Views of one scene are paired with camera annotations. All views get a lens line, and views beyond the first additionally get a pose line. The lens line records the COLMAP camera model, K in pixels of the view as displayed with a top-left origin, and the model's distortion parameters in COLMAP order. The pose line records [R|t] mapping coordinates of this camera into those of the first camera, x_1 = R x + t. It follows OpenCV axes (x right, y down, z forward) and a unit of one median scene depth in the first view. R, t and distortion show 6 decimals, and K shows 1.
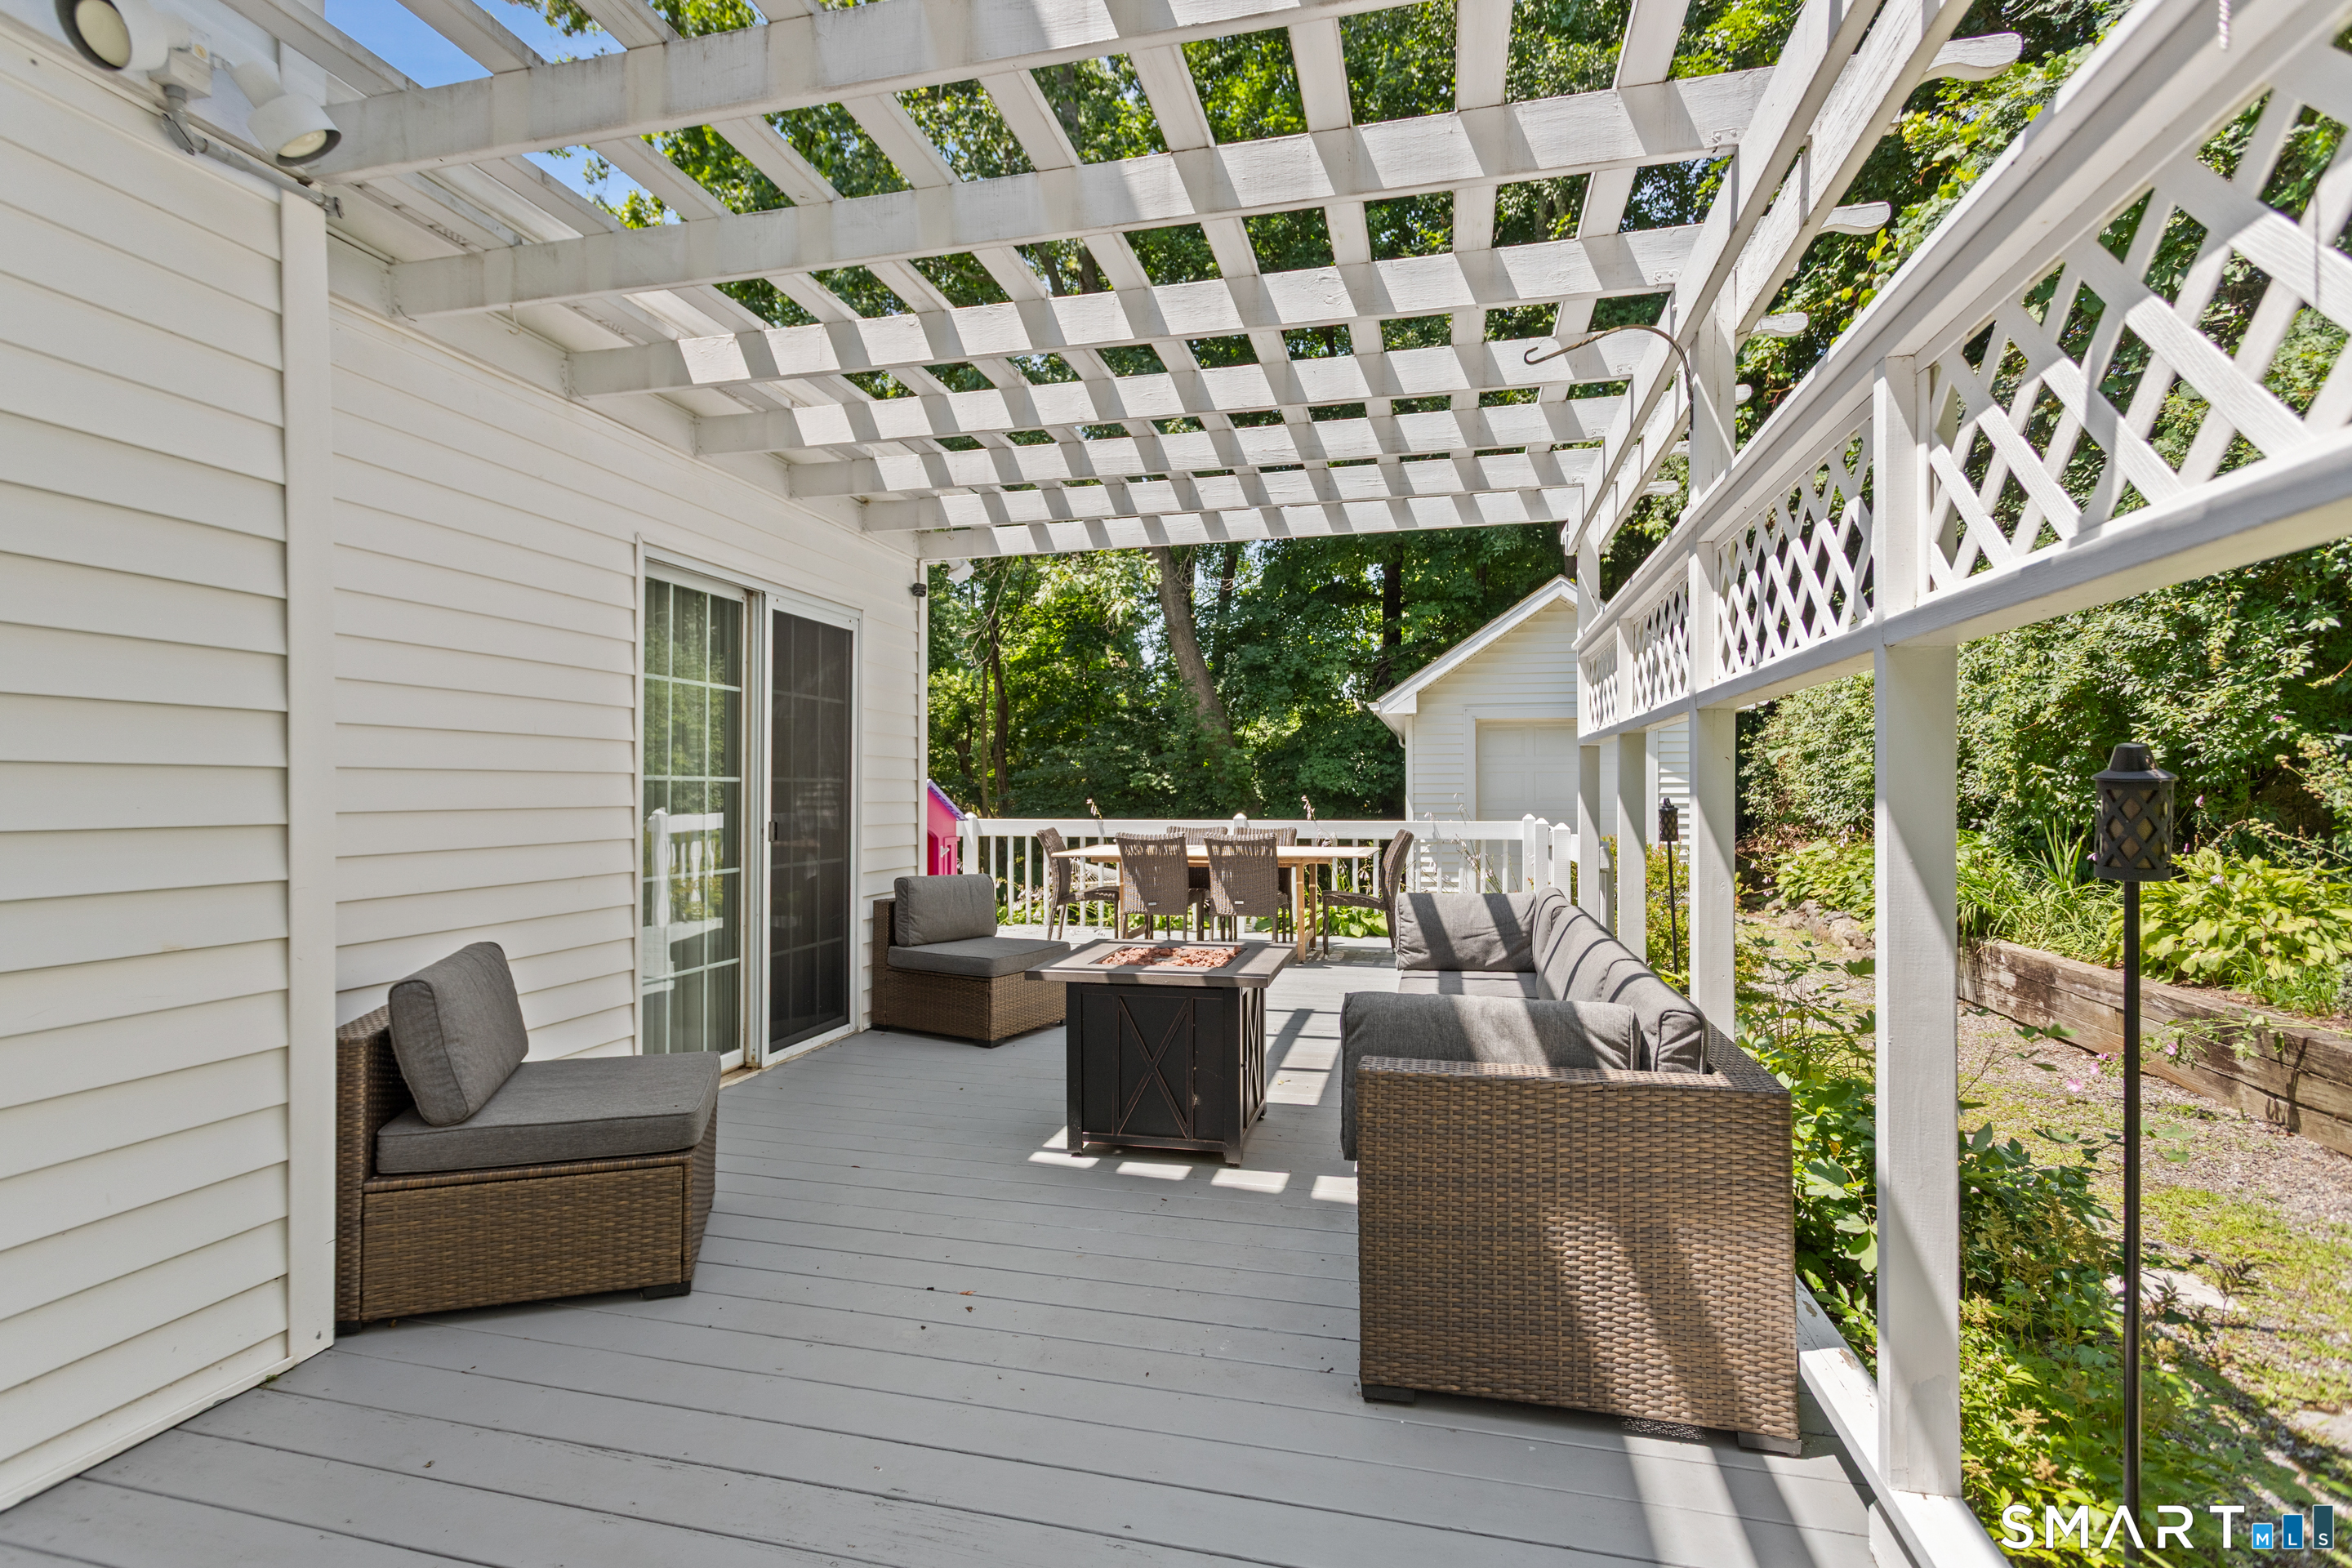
lens RADIAL K [[1095.9, 0, 1177.7], [0, 1095.9, 783.8], [0, 0, 1]] dist [0.000192, 0.000400]
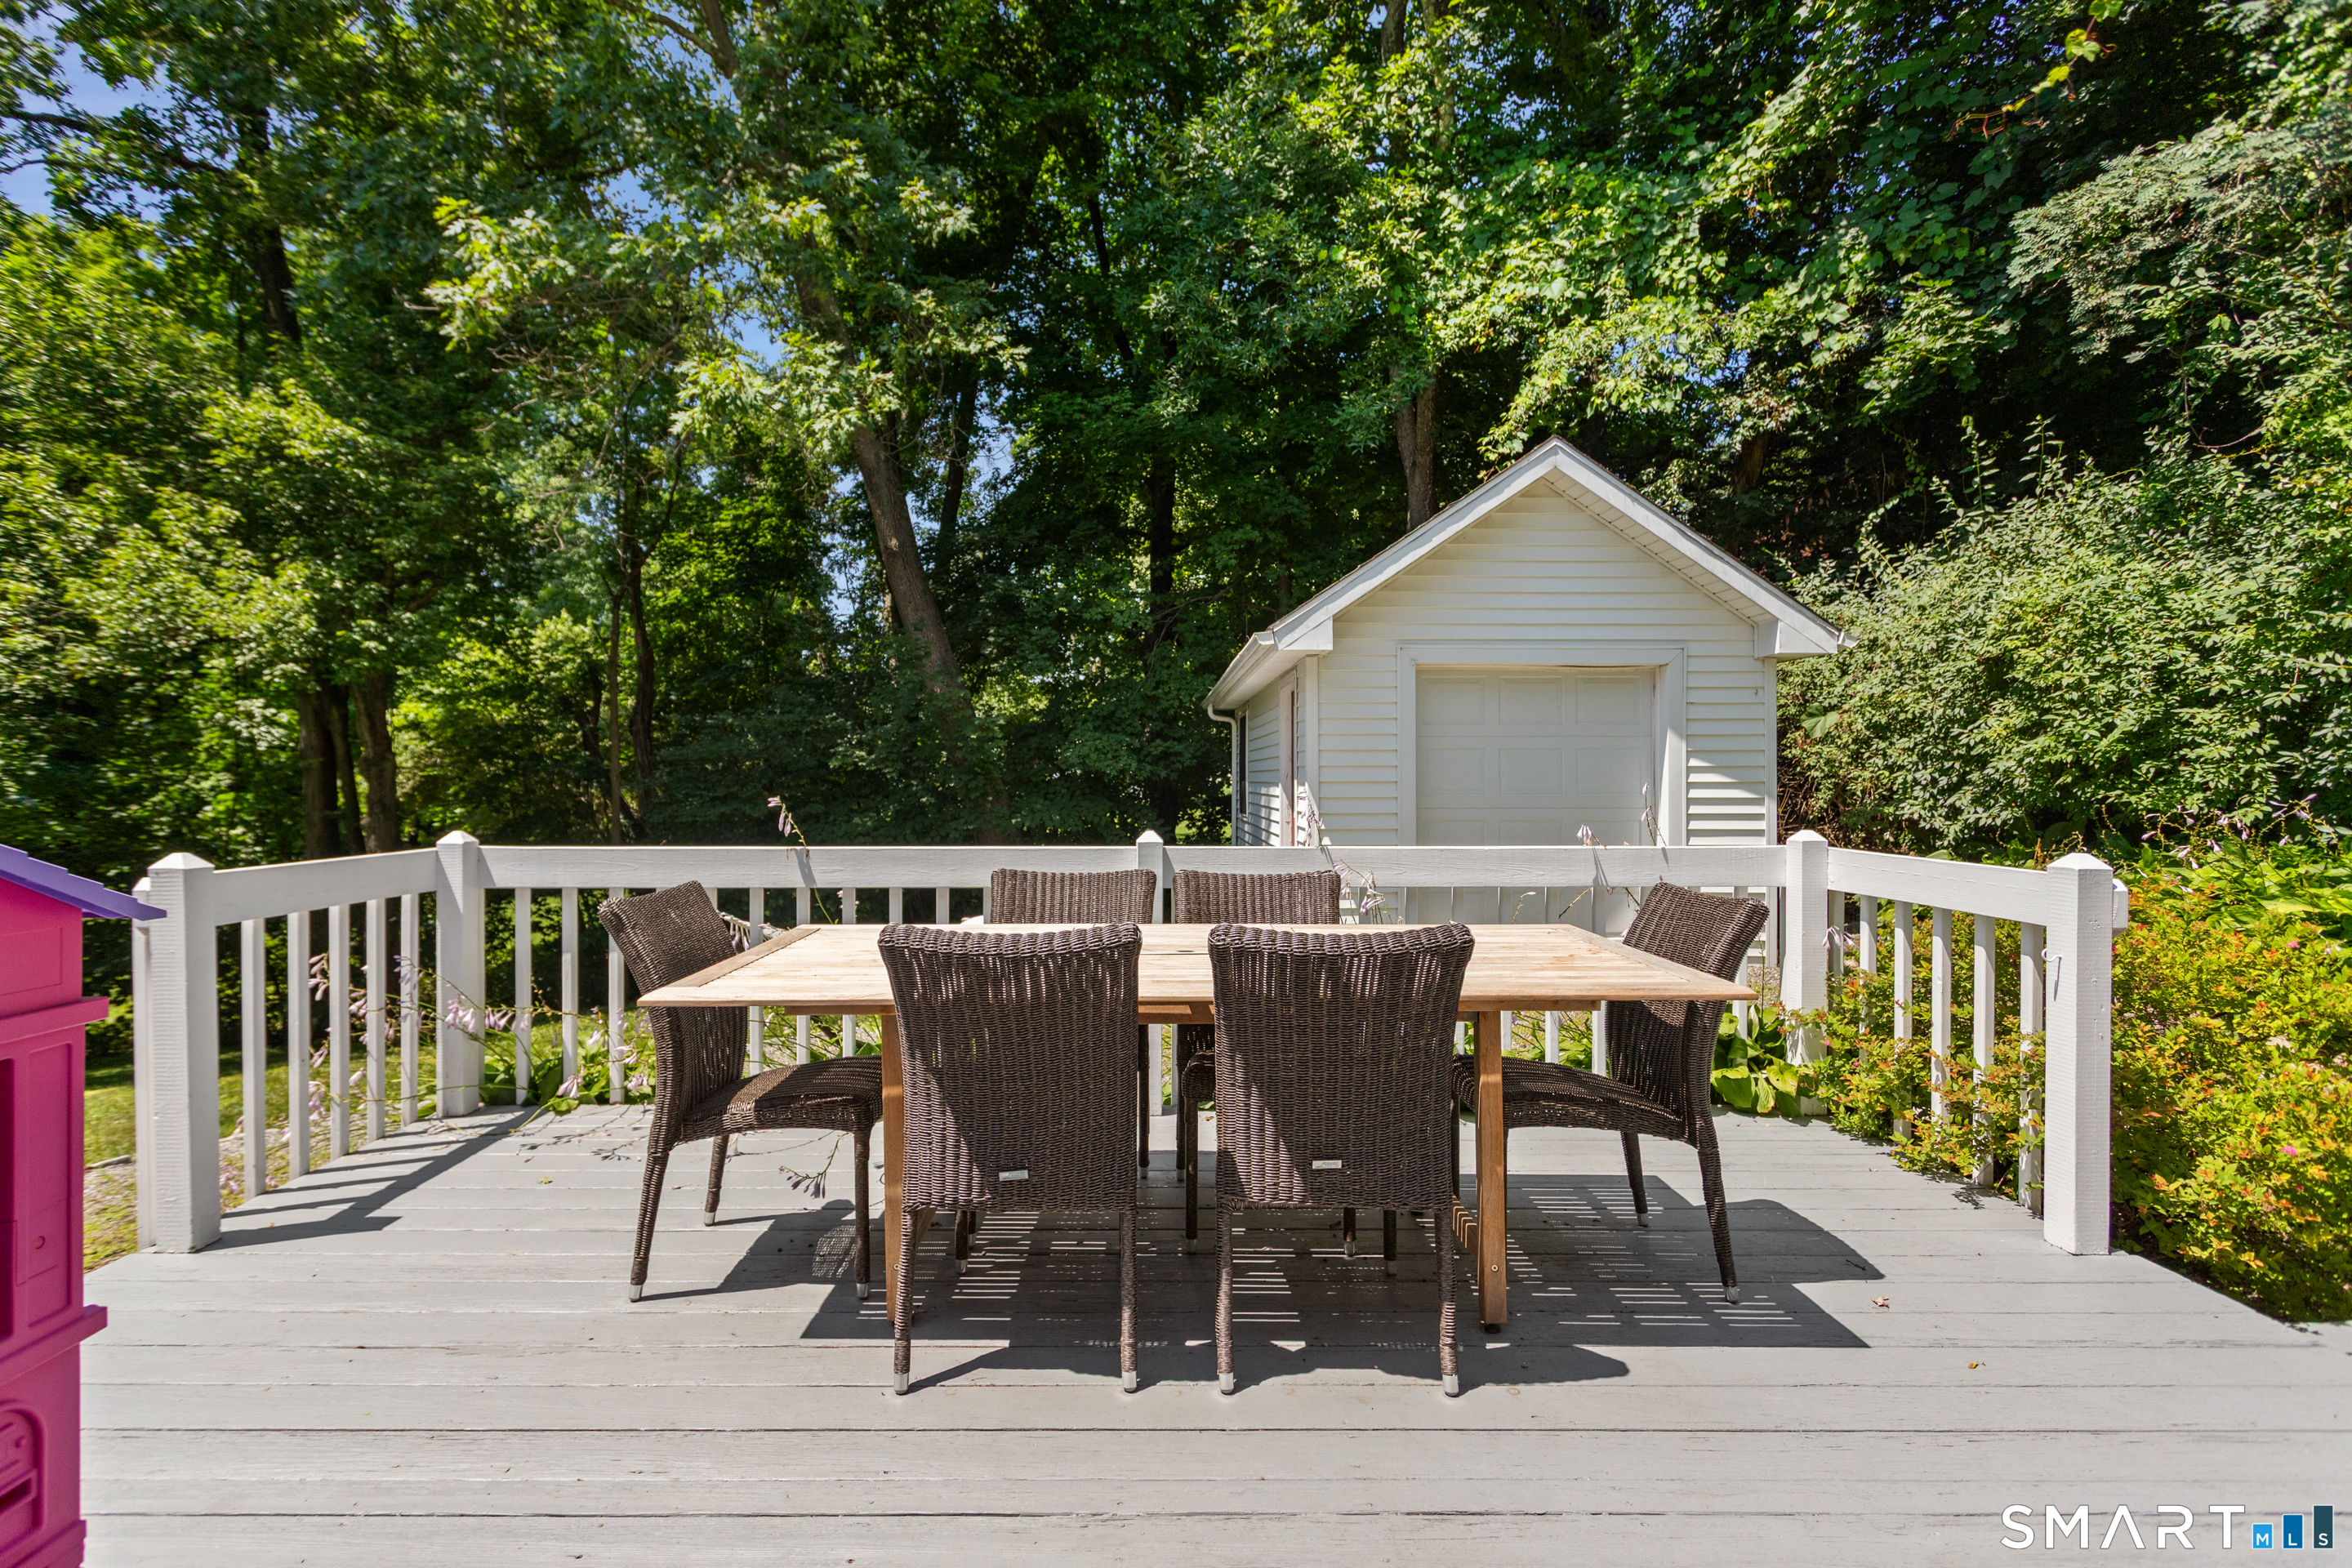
lens RADIAL K [[1095.9, 0, 1110.4], [0, 1095.9, 765.2], [0, 0, 1]] dist [0.000192, 0.000400]
pose [[0.974844, 0.004984, 0.222831, -0.037221], [-0.003343, 0.999964, -0.007739, 0.003995], [-0.222861, 0.006800, 0.974826, 0.428209]]
